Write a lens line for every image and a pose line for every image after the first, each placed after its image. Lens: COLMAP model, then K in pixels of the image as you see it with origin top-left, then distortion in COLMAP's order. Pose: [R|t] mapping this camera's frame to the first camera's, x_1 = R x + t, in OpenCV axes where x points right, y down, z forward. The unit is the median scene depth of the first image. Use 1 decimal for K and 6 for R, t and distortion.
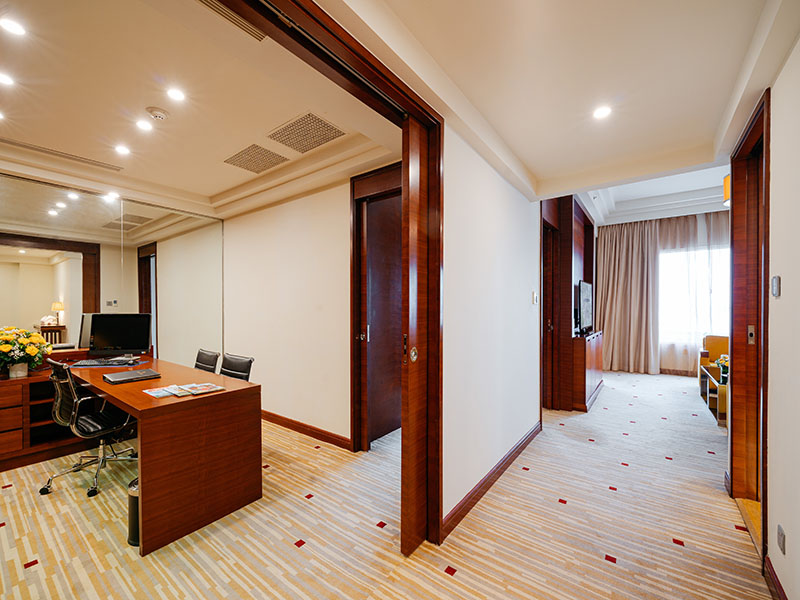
lens RADIAL K [[328.8, 0, 400.5], [0, 328.8, 306.0], [0, 0, 1]] dist [0.002933, -0.000830]
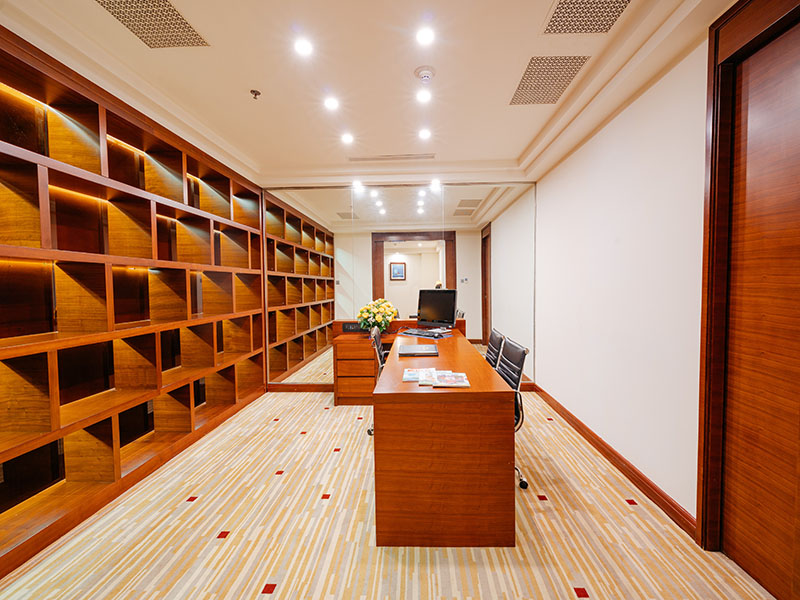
lens RADIAL K [[341.3, 0, 404.0], [0, 341.3, 300.4], [0, 0, 1]] dist [-0.000713, -0.000625]
pose [[0.564563, 0.027022, -0.824948, 0.031650], [0.020697, 0.998686, 0.046877, 0.004534], [0.825131, -0.043539, 0.563262, 0.309116]]
